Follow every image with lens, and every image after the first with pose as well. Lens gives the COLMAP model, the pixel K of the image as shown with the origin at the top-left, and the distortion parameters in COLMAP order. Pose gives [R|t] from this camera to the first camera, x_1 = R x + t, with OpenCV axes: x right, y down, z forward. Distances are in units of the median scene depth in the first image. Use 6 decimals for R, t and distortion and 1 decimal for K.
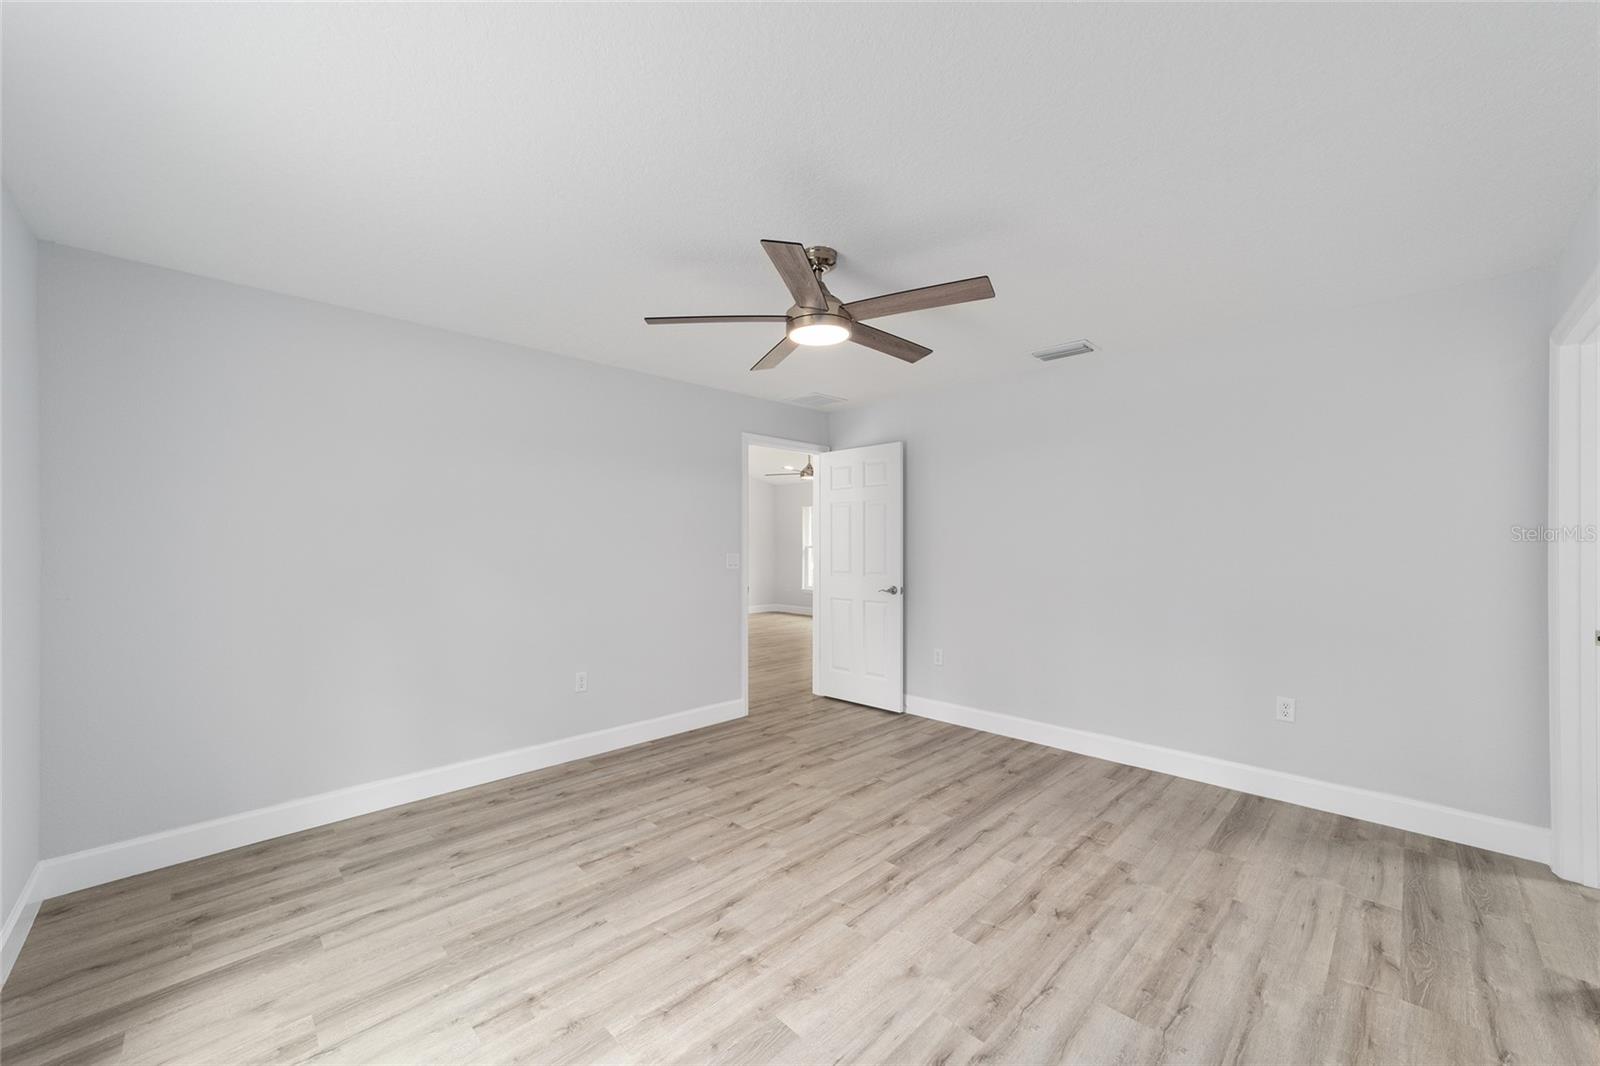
lens RADIAL K [[612.3, 0, 803.6], [0, 612.3, 542.0], [0, 0, 1]] dist [-0.015104, 0.008581]
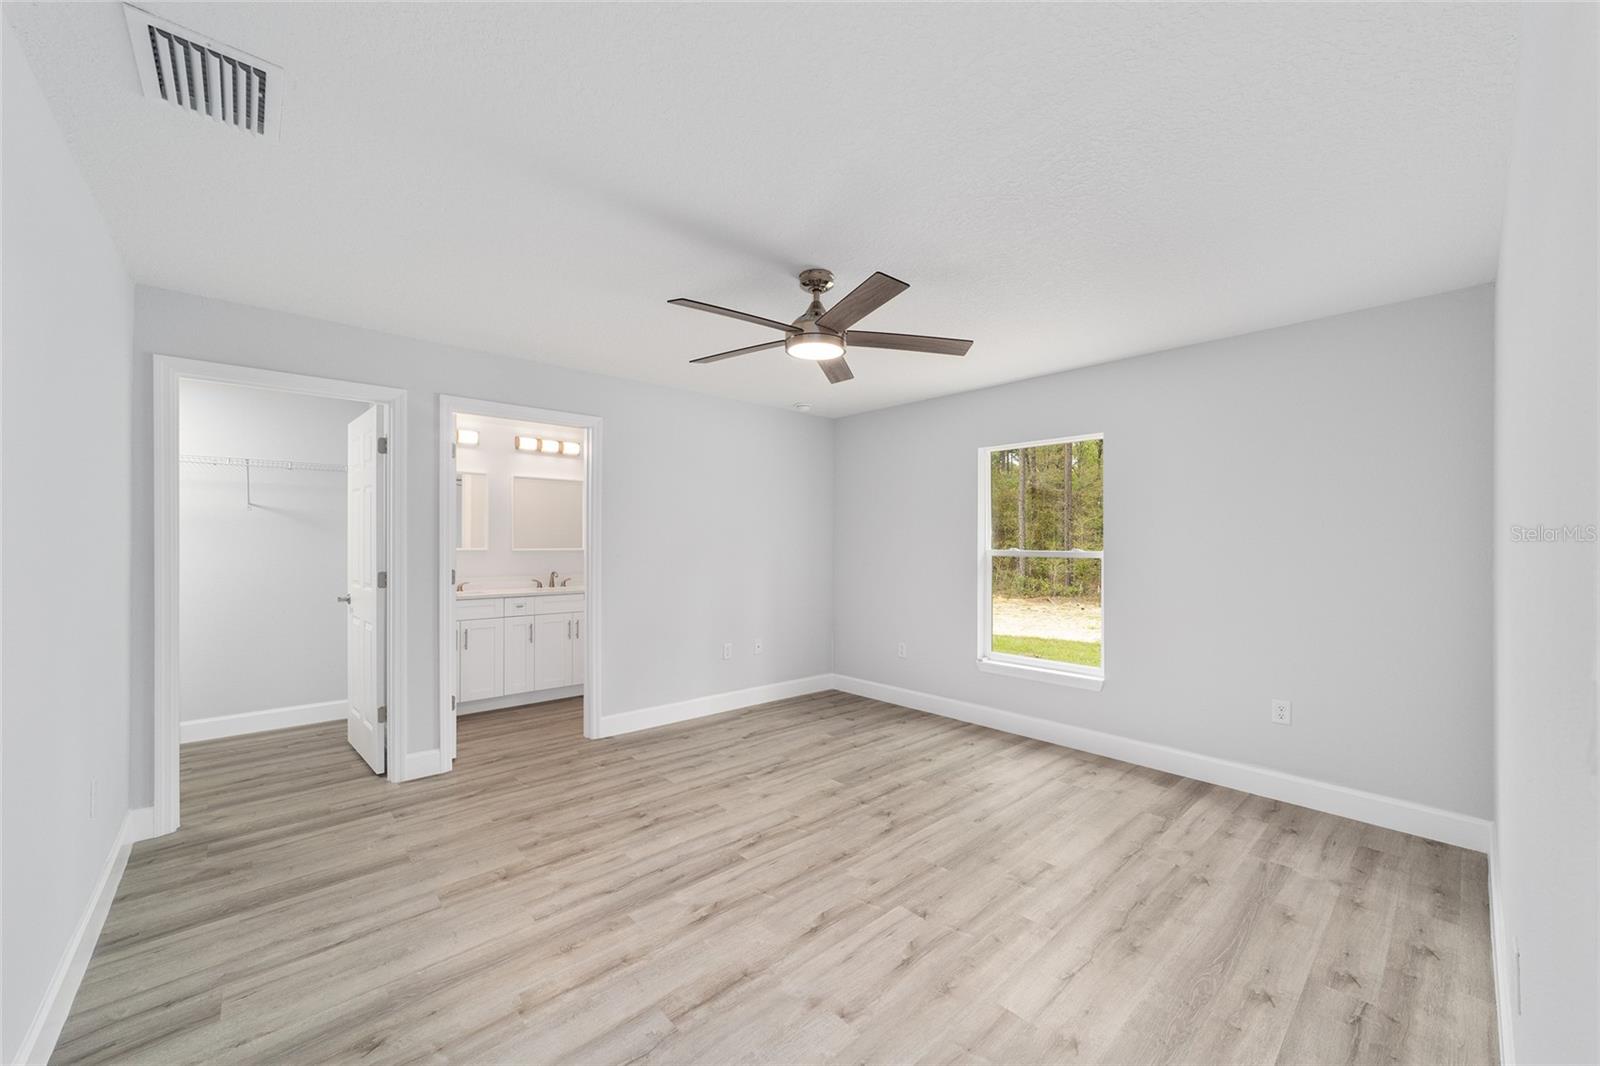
lens RADIAL K [[619.9, 0, 801.3], [0, 619.9, 542.7], [0, 0, 1]] dist [-0.015296, 0.008240]
pose [[-0.998951, -0.002387, 0.045719, 0.000933], [-0.002536, 0.999992, -0.003199, 0.003603], [-0.045711, -0.003311, -0.998949, 2.016201]]
